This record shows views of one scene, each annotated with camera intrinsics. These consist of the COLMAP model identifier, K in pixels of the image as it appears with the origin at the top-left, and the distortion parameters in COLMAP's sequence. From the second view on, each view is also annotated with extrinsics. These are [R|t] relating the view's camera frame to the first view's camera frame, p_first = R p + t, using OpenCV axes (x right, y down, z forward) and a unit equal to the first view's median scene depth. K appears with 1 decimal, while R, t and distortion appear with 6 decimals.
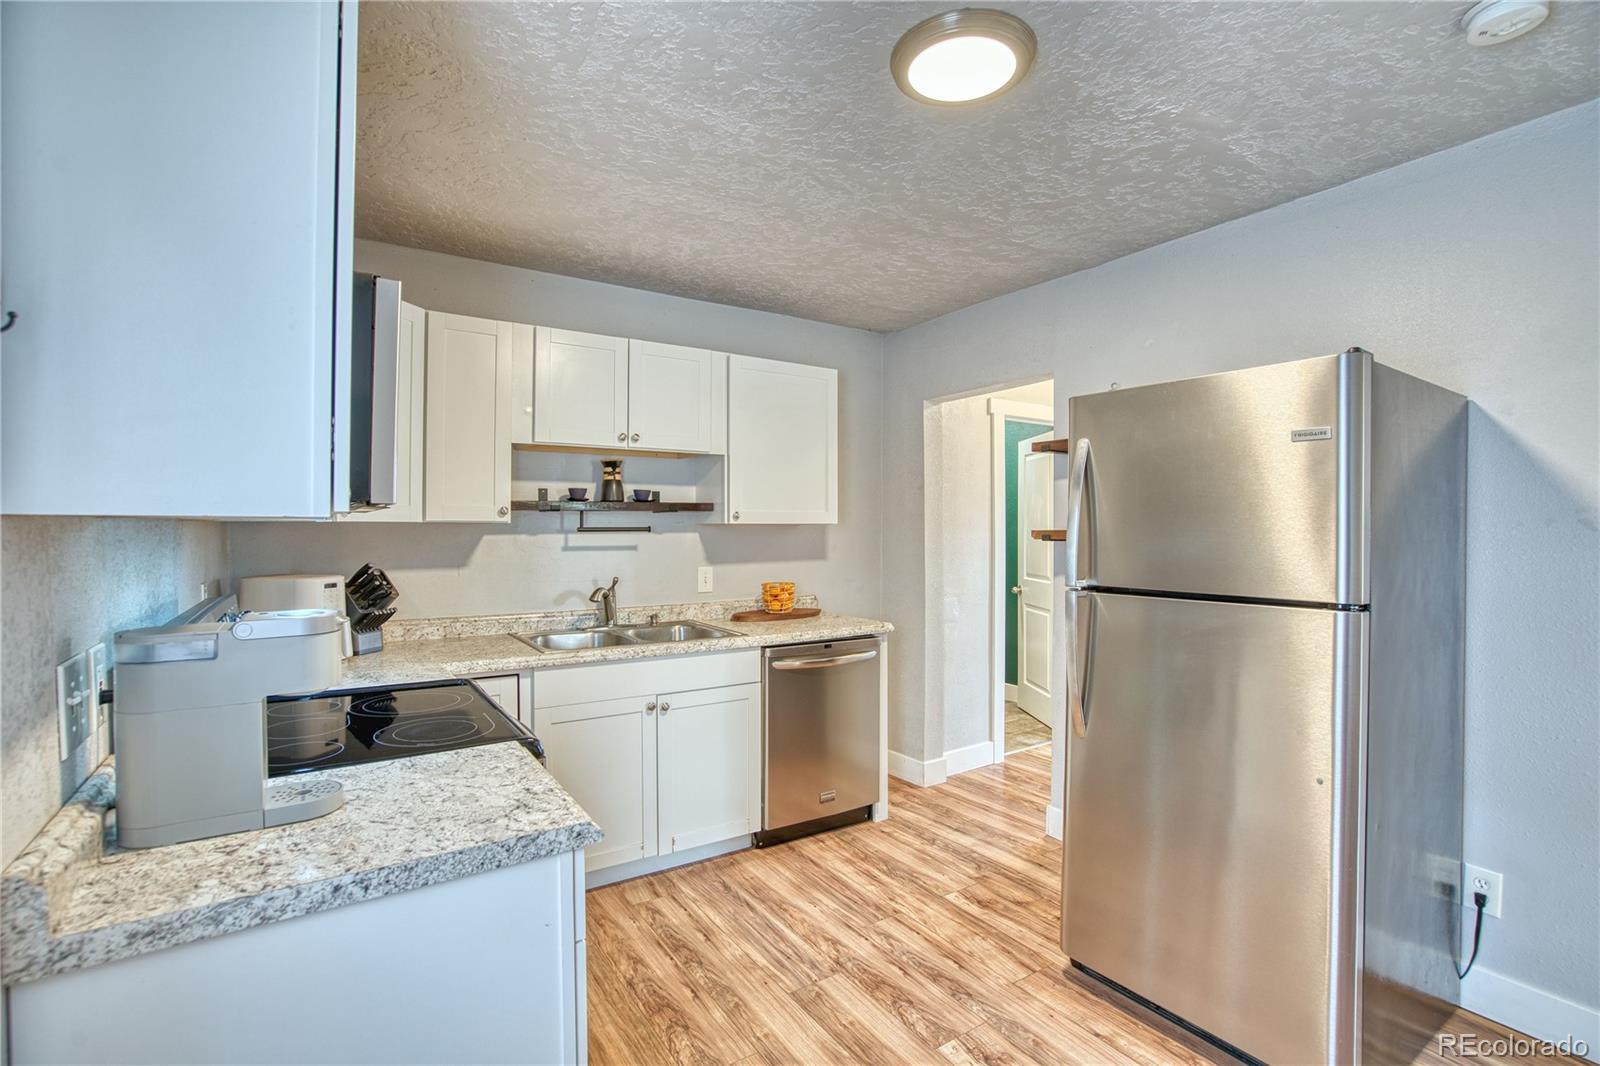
lens RADIAL K [[736.8, 0, 783.3], [0, 736.8, 531.7], [0, 0, 1]] dist [-0.040141, 0.009803]
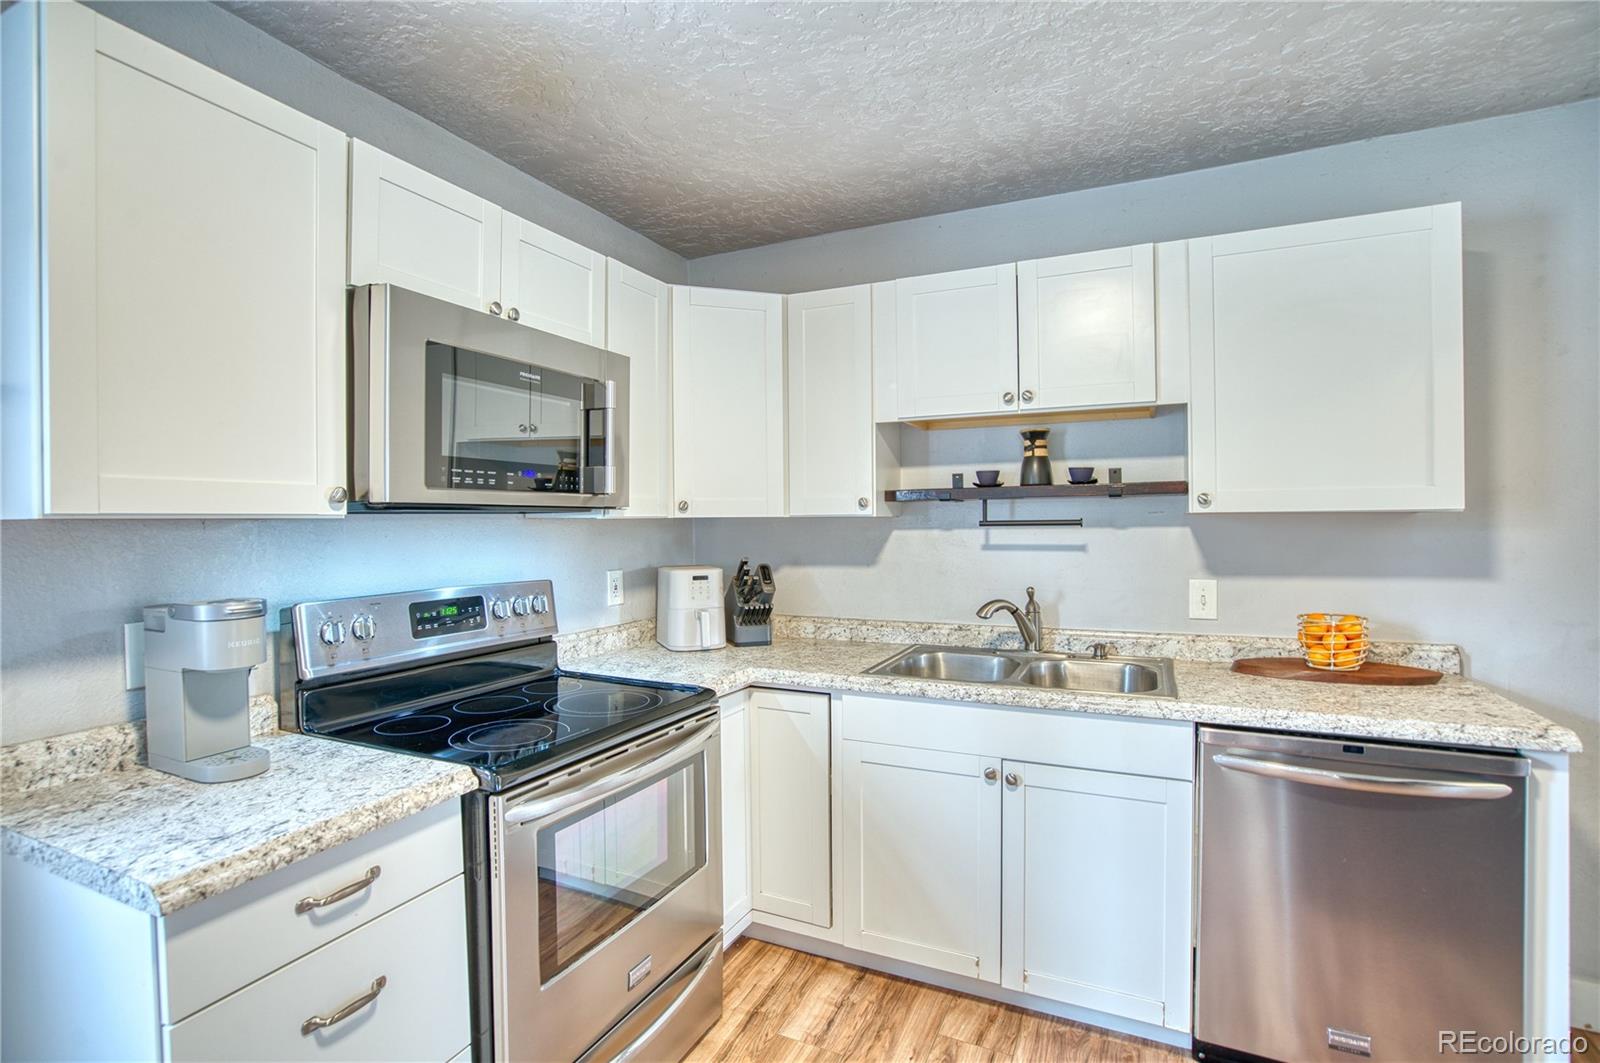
lens RADIAL K [[736.8, 0, 807.9], [0, 736.8, 528.4], [0, 0, 1]] dist [-0.040141, 0.009803]
pose [[0.534400, 0.001187, -0.845231, 0.285775], [0.005017, 0.999977, 0.004577, -0.002194], [0.845217, -0.006687, 0.534382, 0.421144]]
